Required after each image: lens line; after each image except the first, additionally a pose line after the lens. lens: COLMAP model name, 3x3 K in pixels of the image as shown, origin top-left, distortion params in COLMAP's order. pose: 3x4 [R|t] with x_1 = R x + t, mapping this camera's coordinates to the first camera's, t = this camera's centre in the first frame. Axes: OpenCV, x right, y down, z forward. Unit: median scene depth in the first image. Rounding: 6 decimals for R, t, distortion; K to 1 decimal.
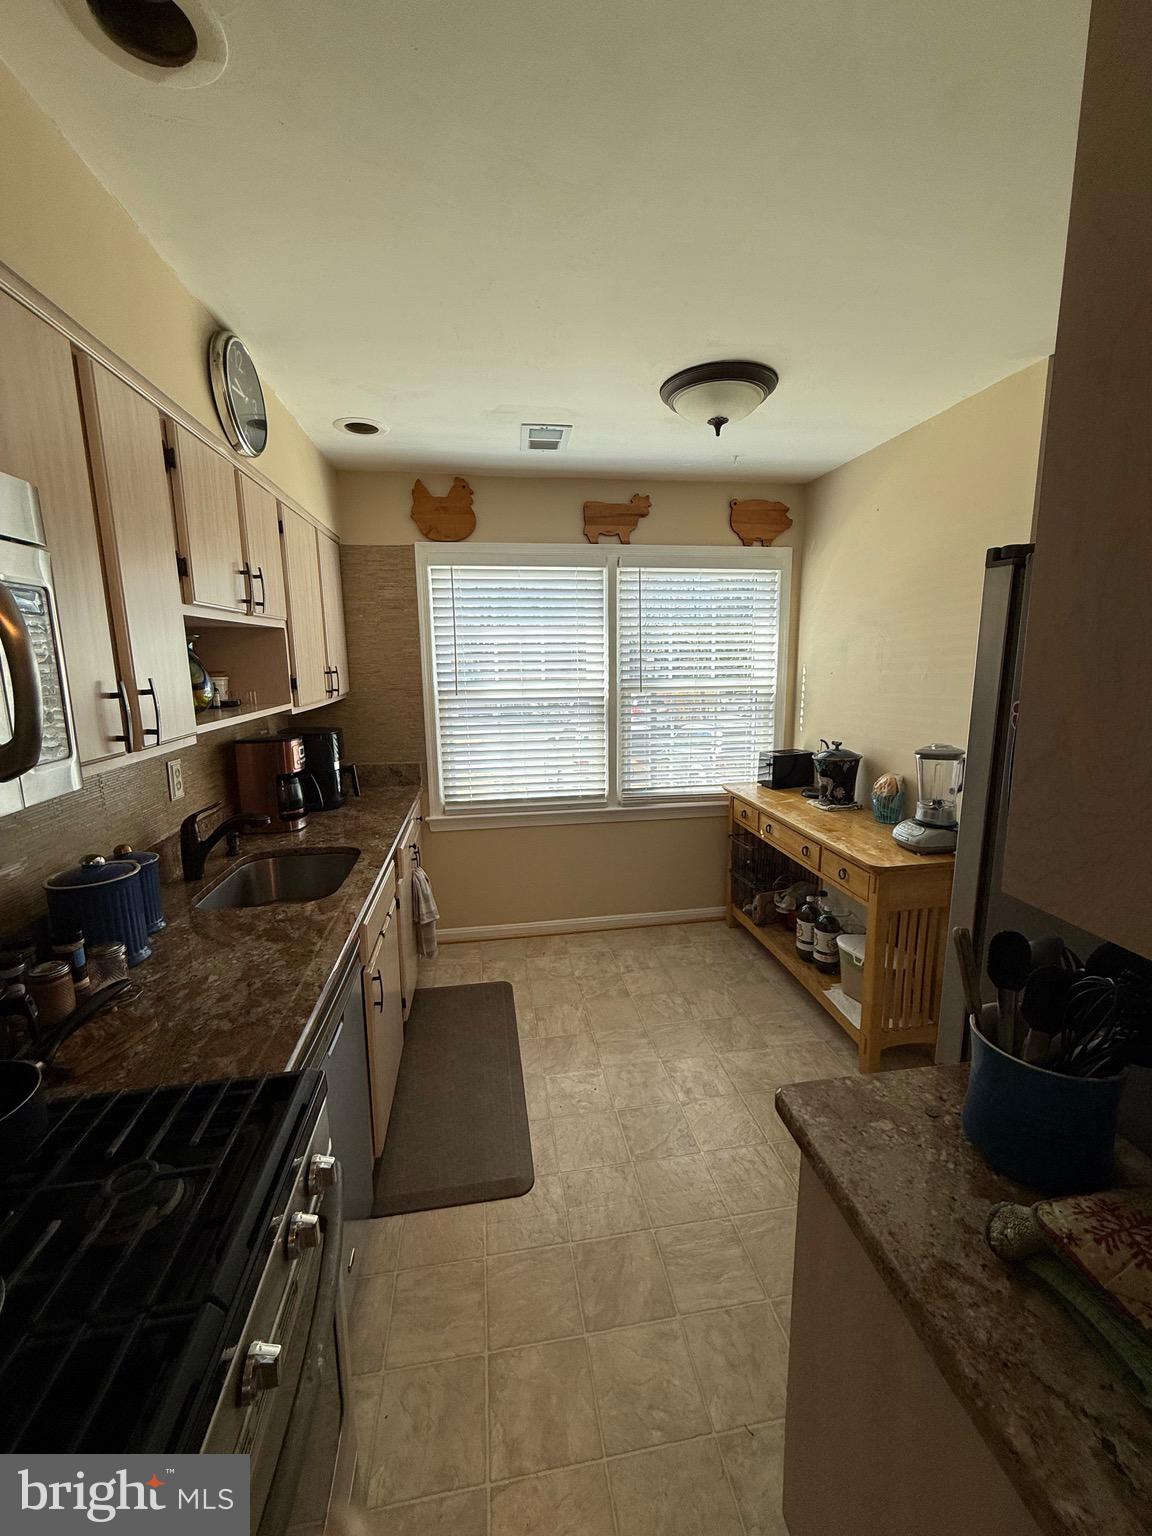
lens RADIAL K [[611.0, 0, 578.0], [0, 611.0, 756.1], [0, 0, 1]] dist [-0.012868, 0.000737]
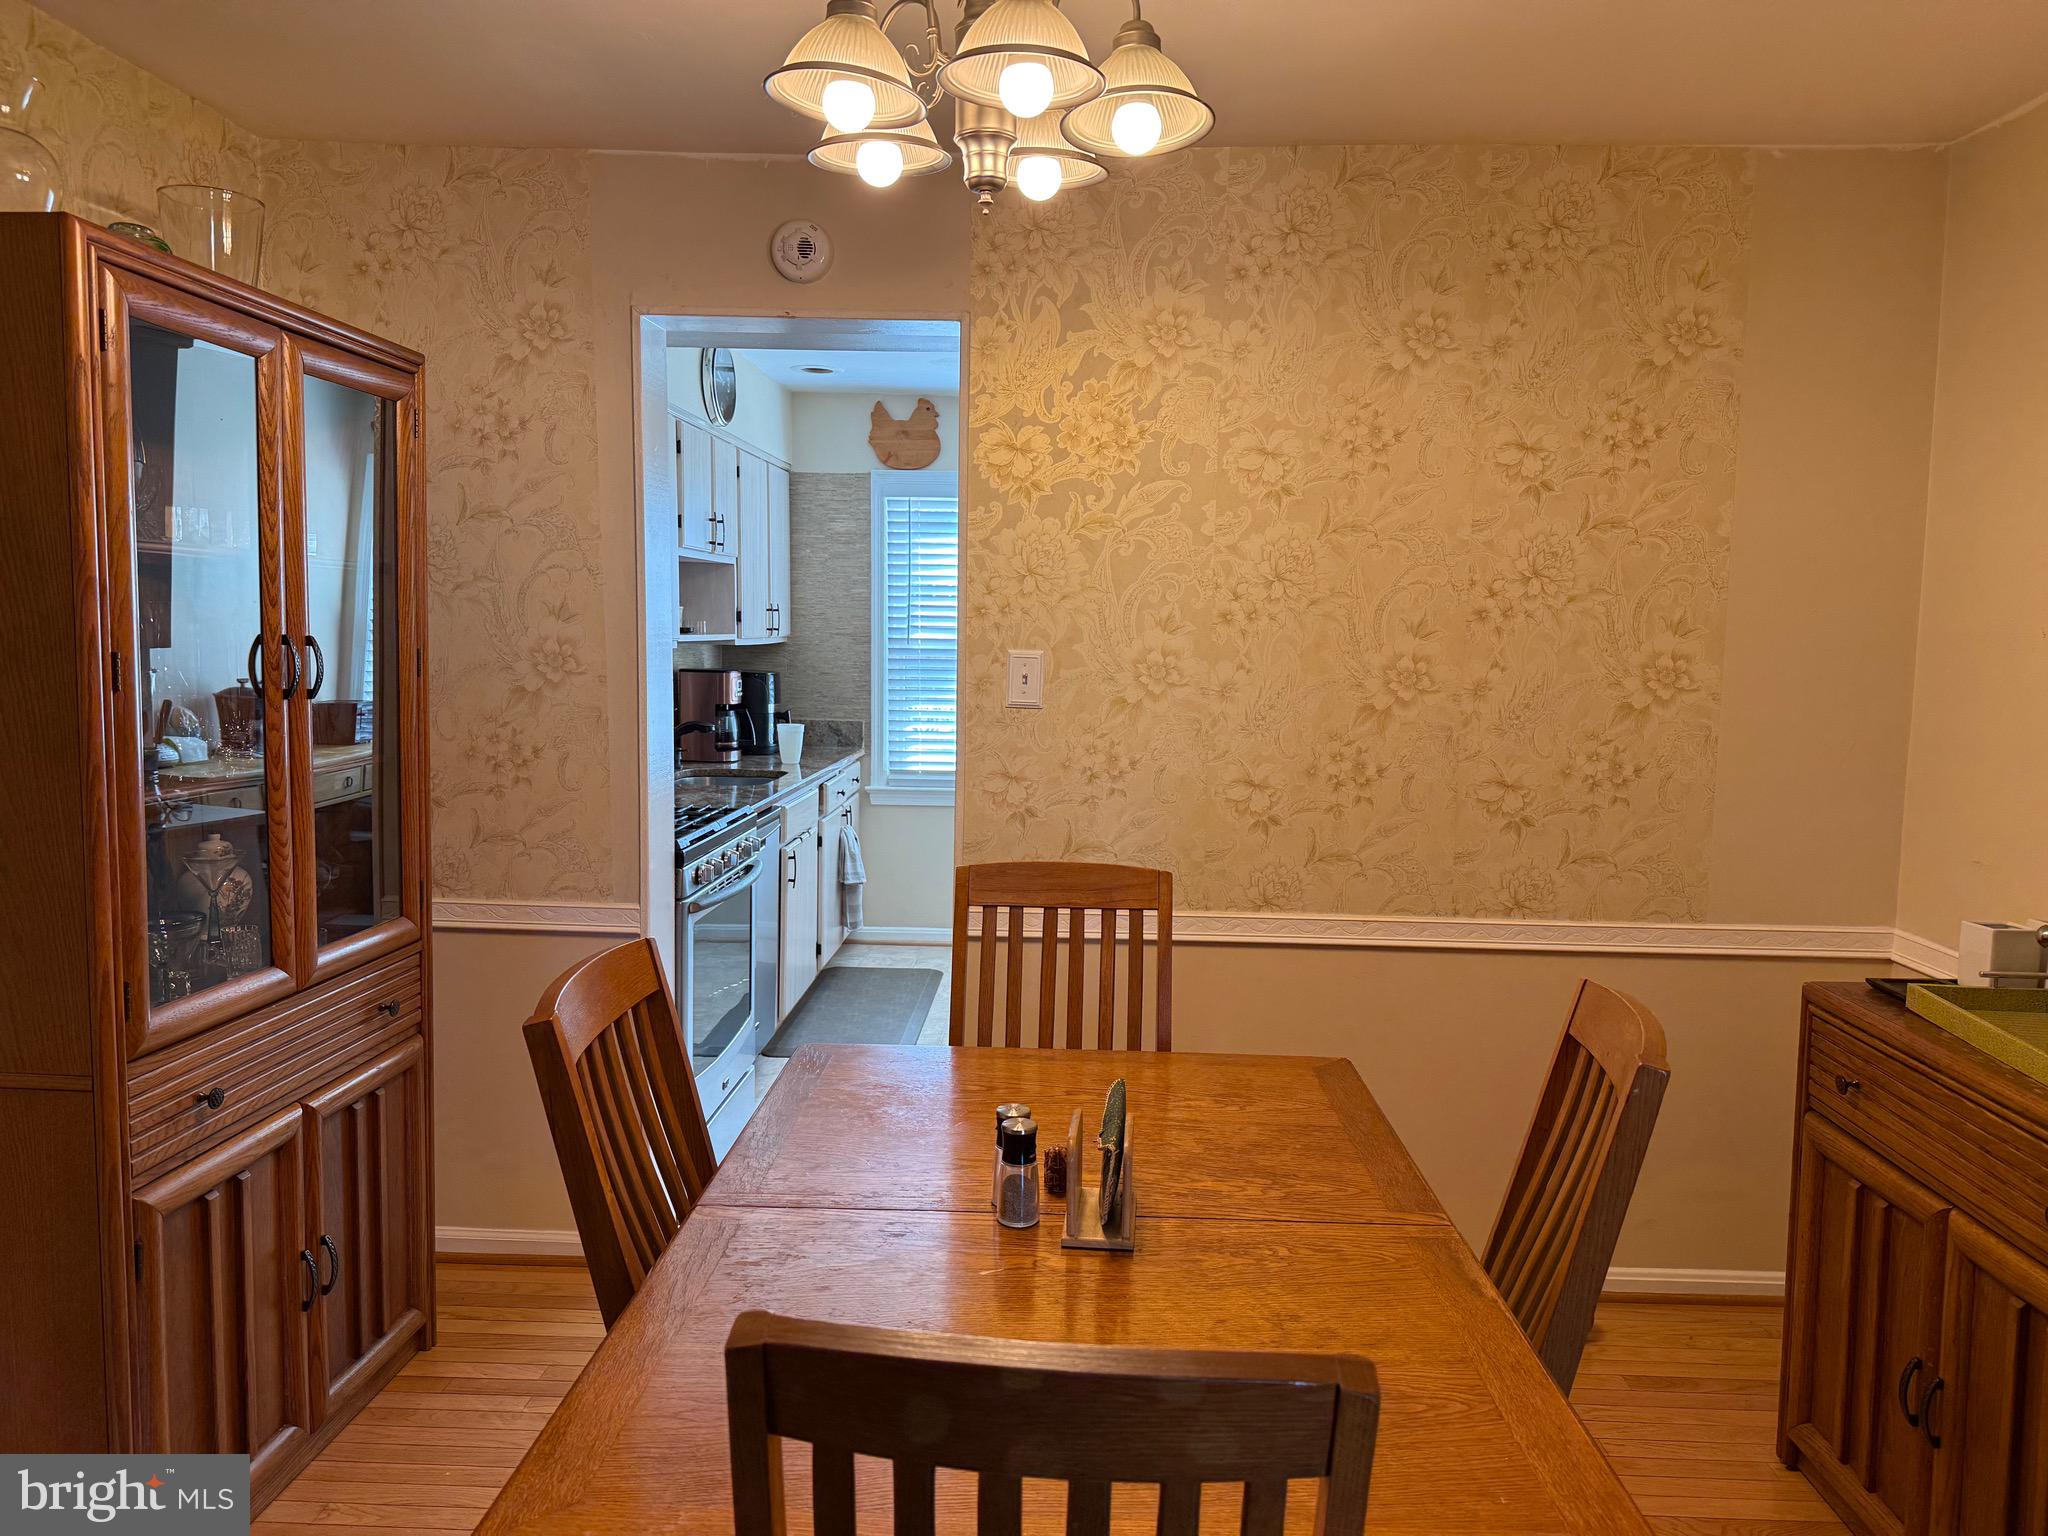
lens RADIAL K [[1431.5, 0, 1027.8], [0, 1431.5, 765.6], [0, 0, 1]] dist [0.010639, -0.024094]
pose [[0.978763, 0.047489, -0.199420, 0.427382], [-0.060849, 0.996256, -0.061407, 0.210502], [0.195757, 0.072238, 0.977988, -1.054305]]
